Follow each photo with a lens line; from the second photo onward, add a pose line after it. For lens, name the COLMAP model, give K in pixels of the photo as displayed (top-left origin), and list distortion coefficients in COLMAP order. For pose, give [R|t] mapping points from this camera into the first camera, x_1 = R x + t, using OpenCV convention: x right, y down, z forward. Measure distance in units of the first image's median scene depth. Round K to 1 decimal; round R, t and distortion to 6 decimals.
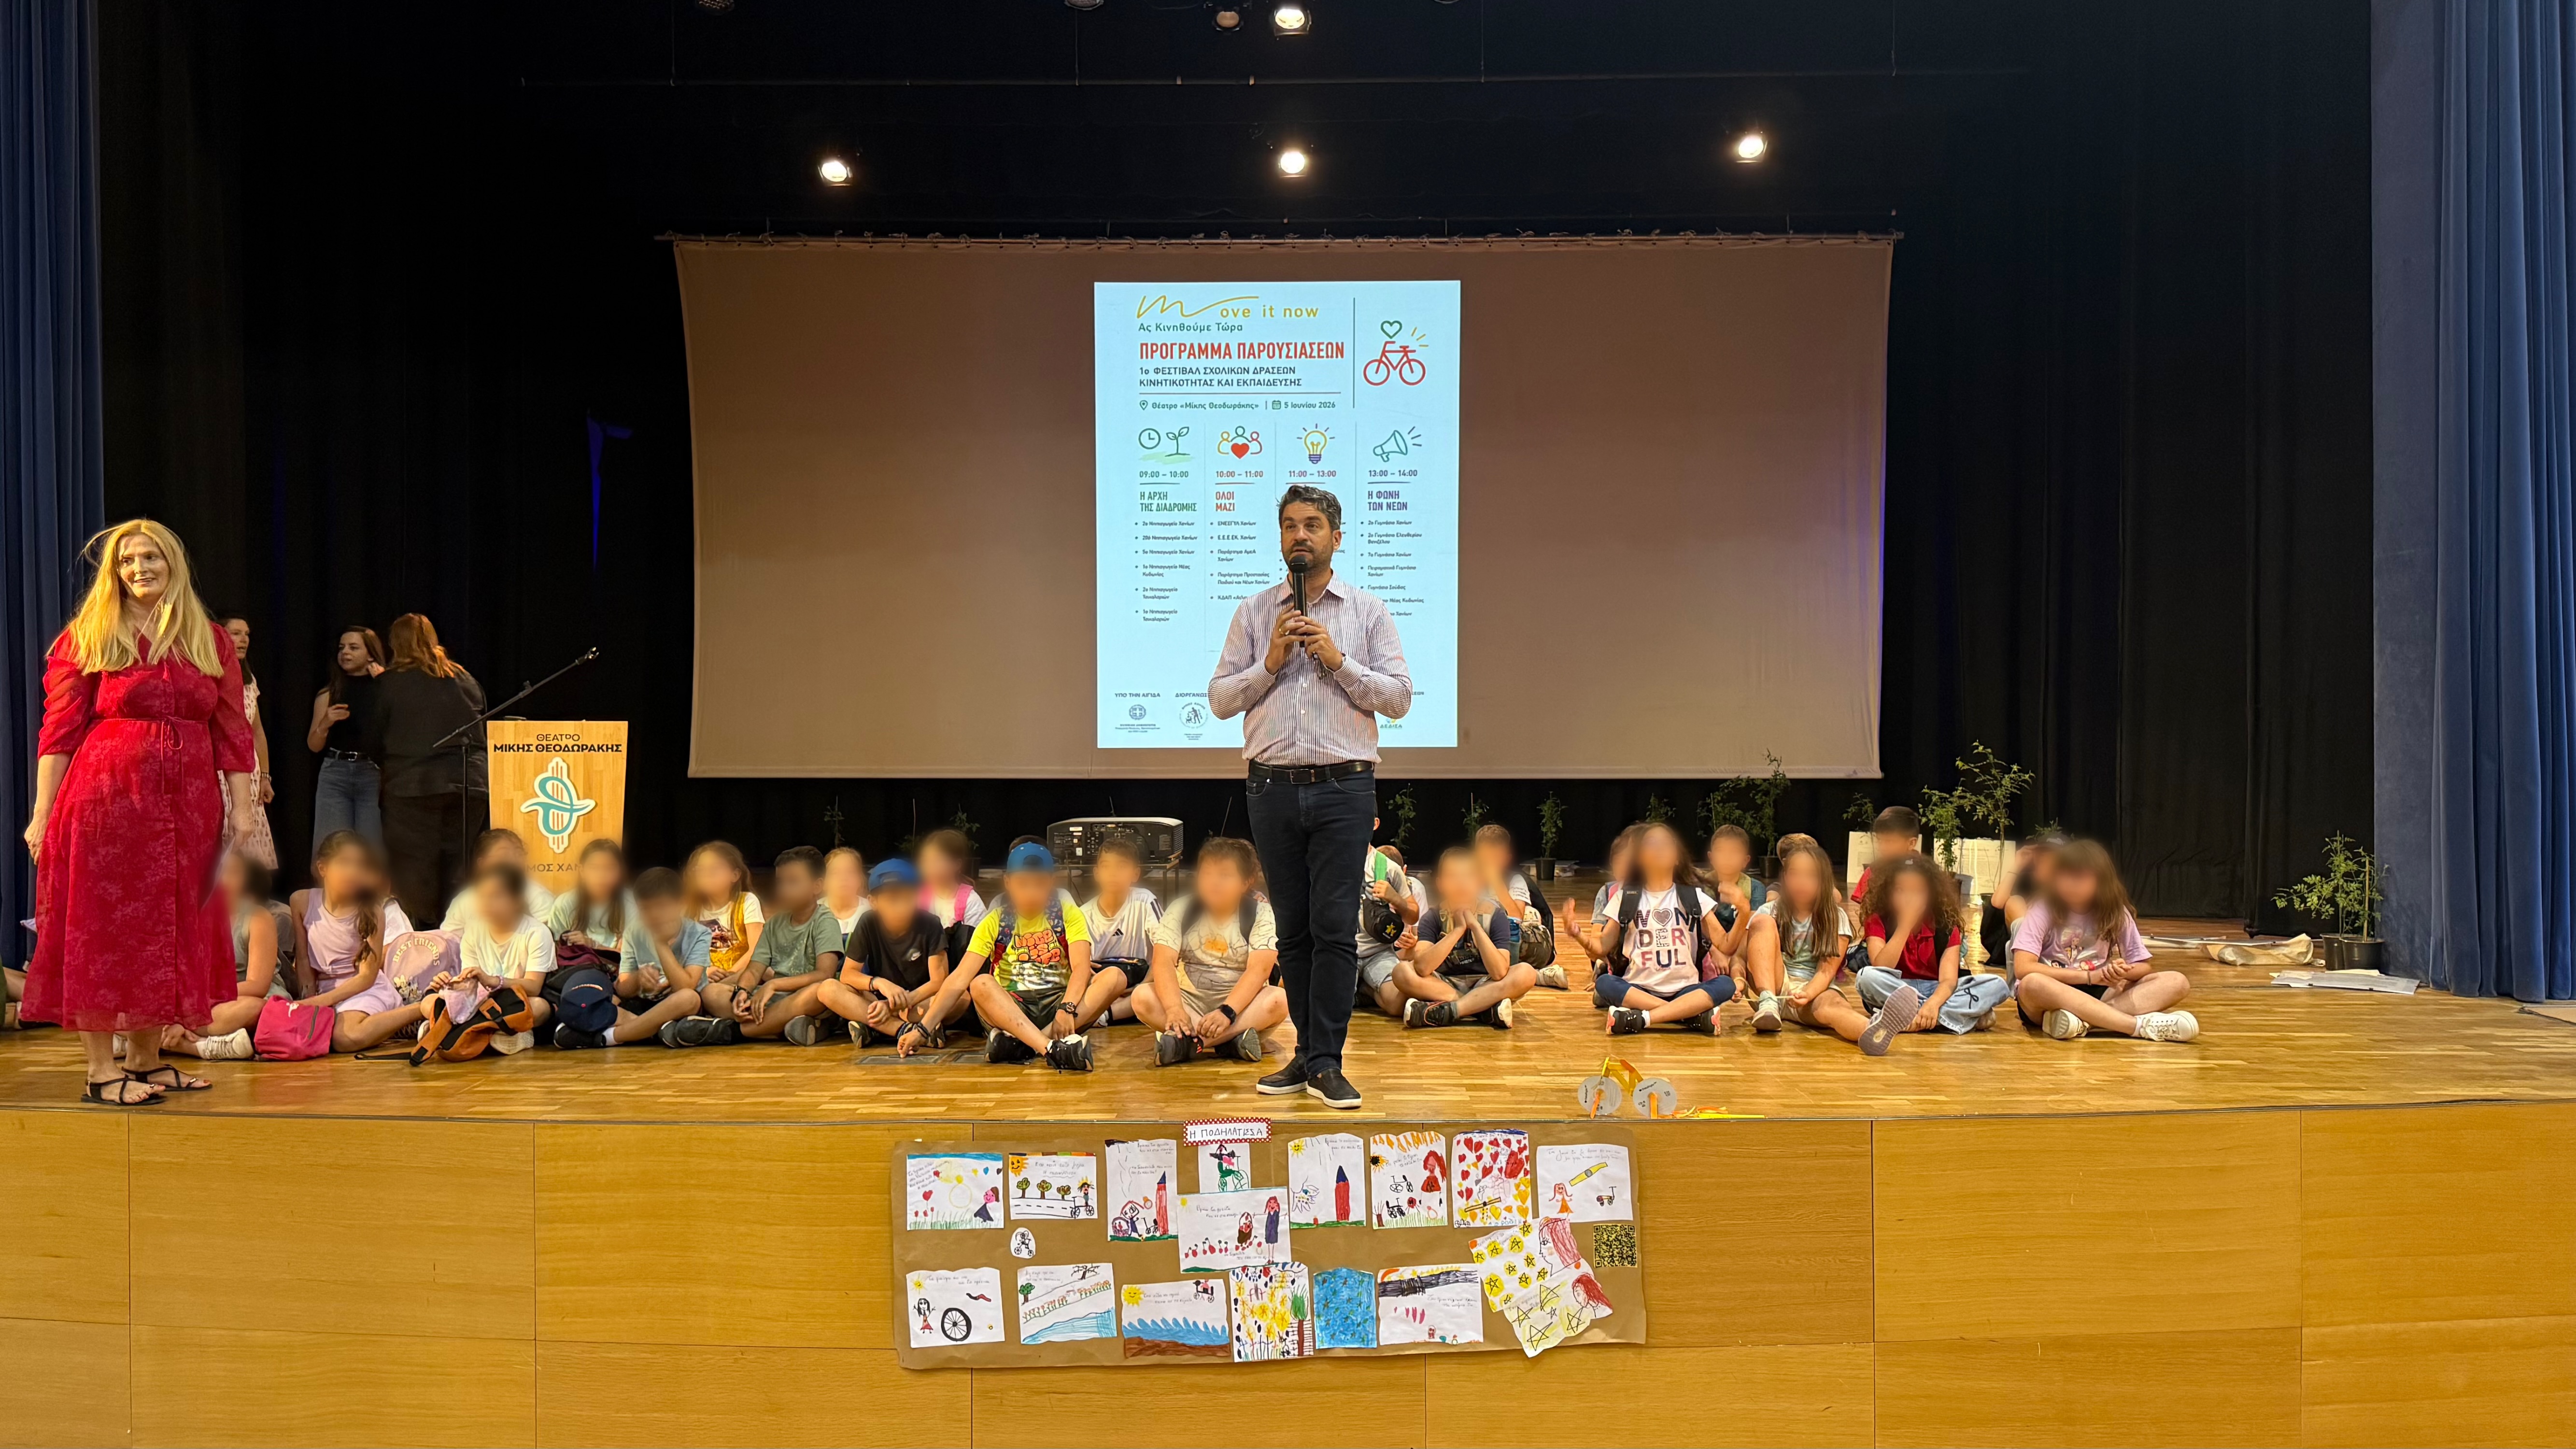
lens RADIAL K [[1763.8, 0, 1296.2], [0, 1763.8, 736.4], [0, 0, 1]] dist [0.155410, -0.210791]
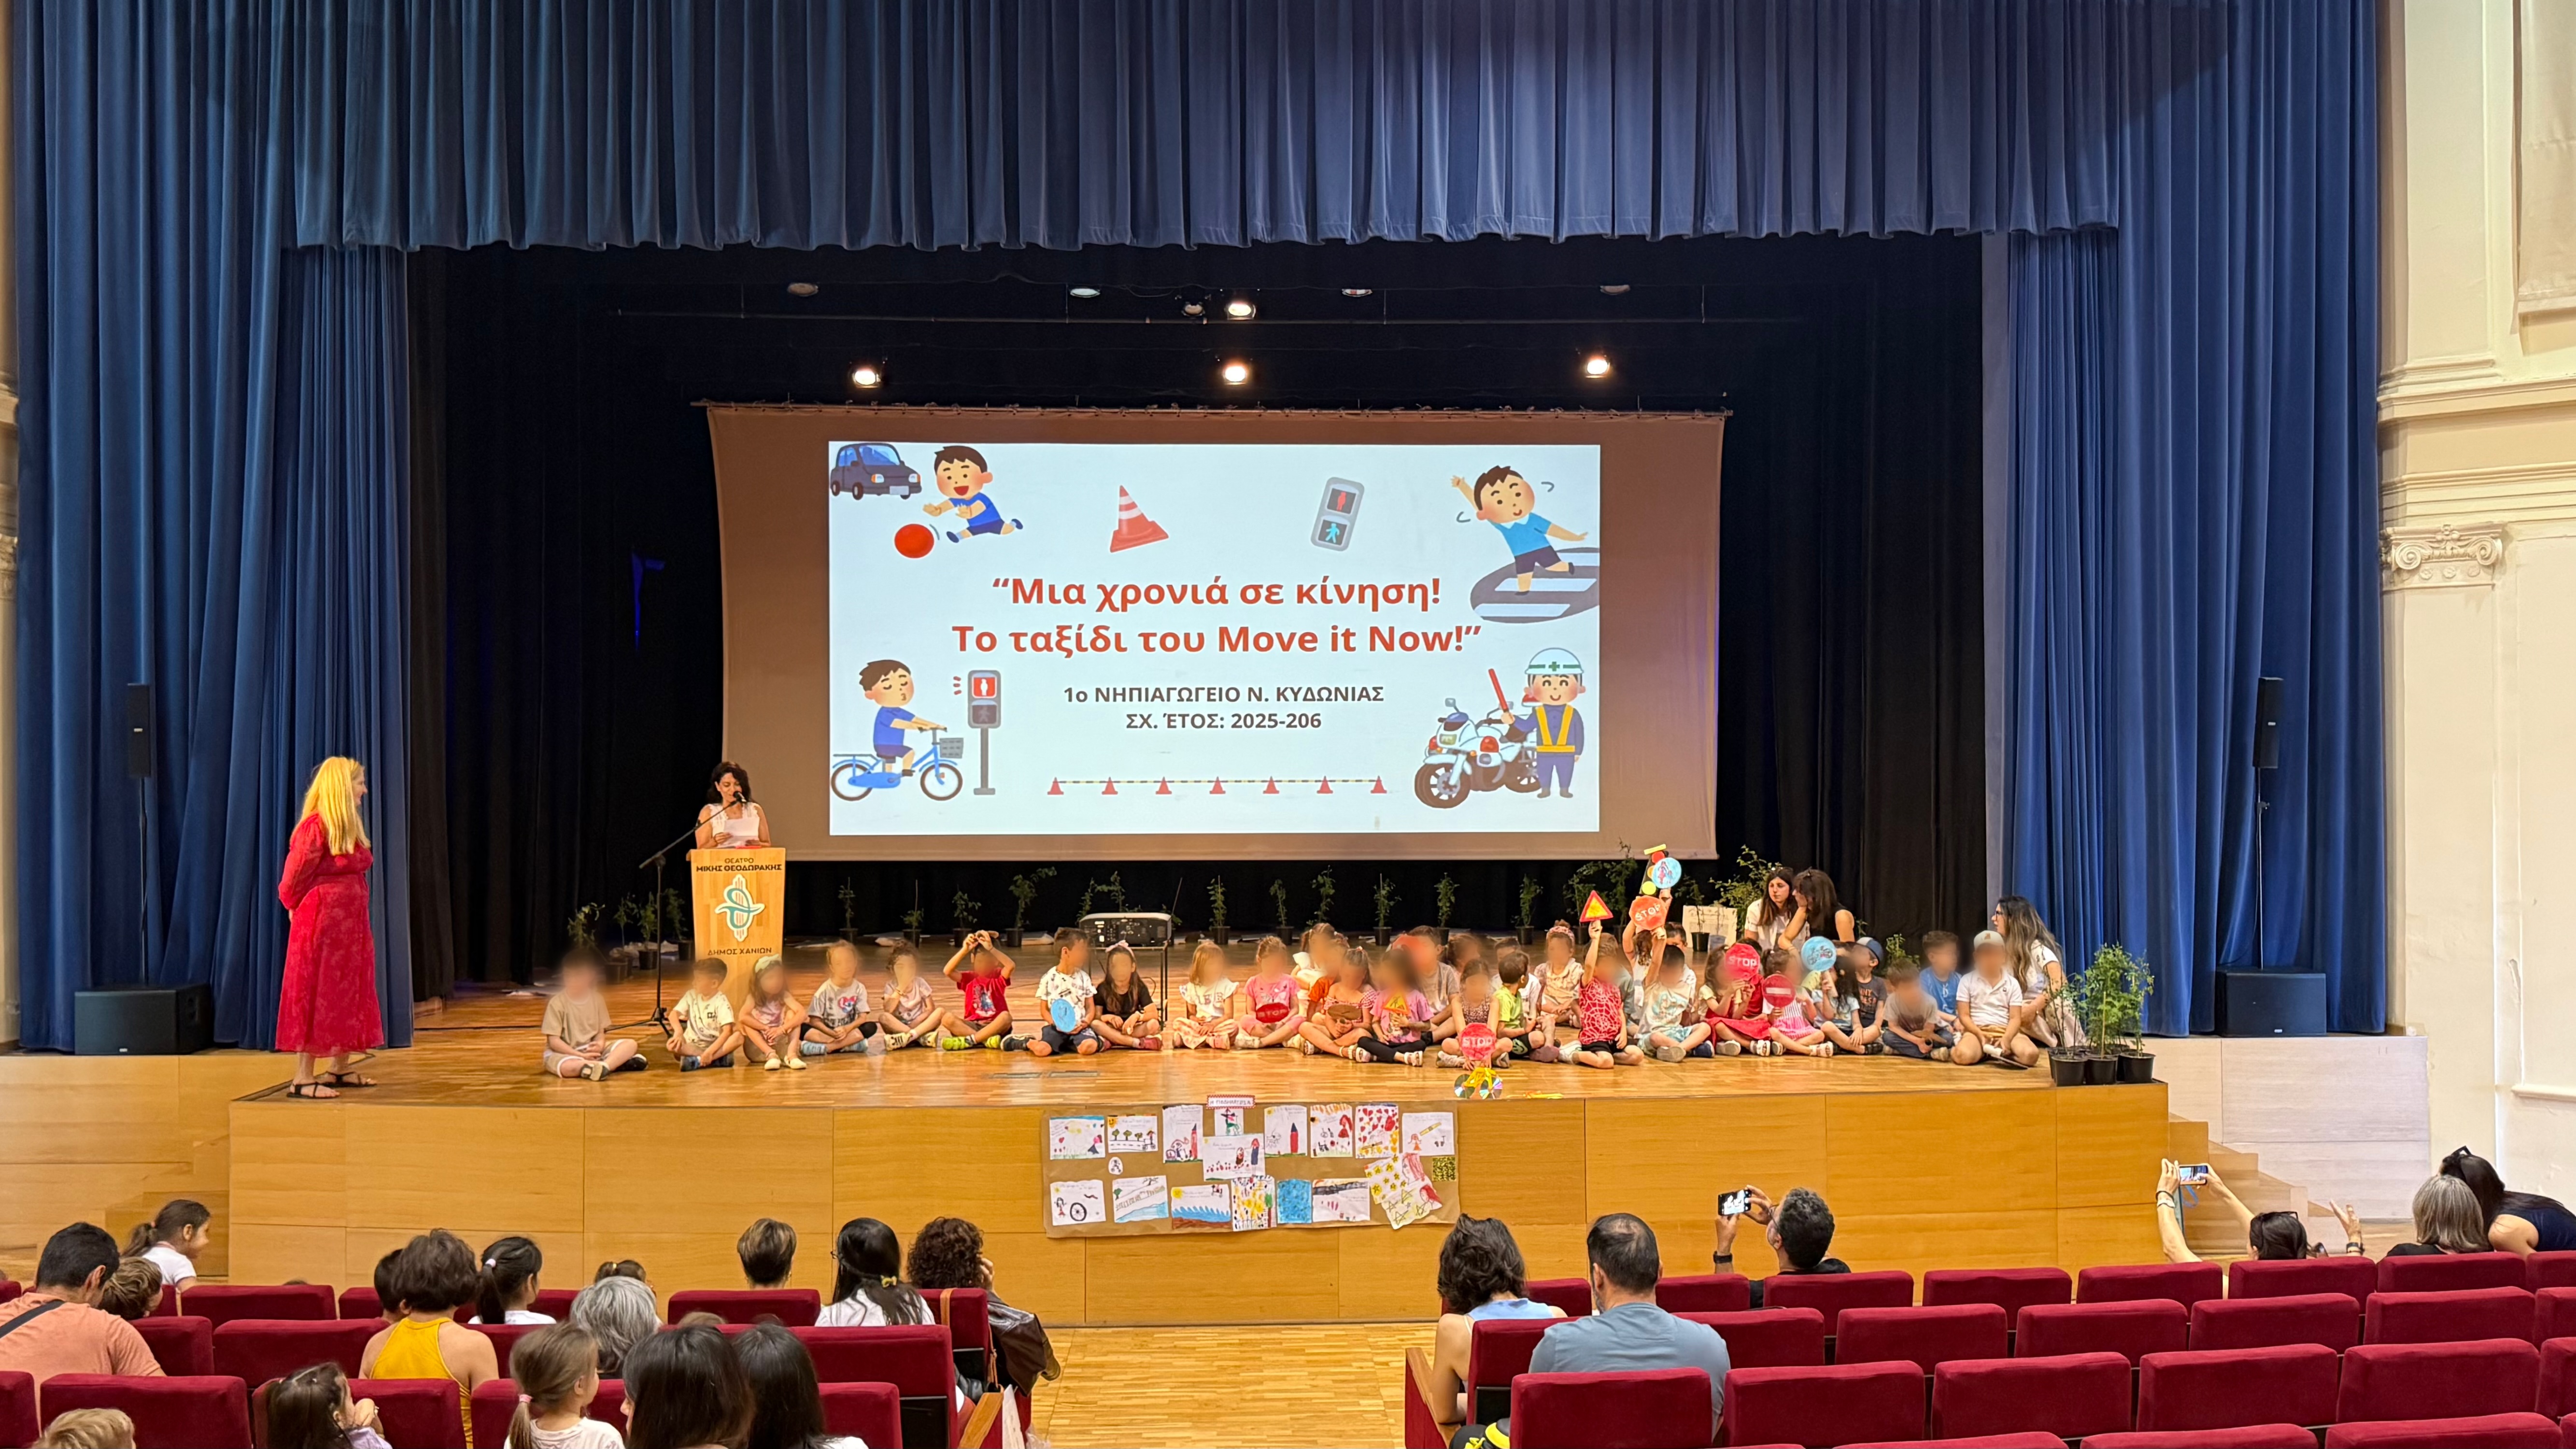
lens RADIAL K [[1986.7, 0, 1274.8], [0, 1986.7, 712.7], [0, 0, 1]] dist [0.212910, 0.000746]
pose [[0.999291, 0.002500, 0.037557, -0.022783], [-0.001483, 0.999632, -0.027078, -0.038576], [-0.037611, 0.027003, 0.998928, -0.339453]]
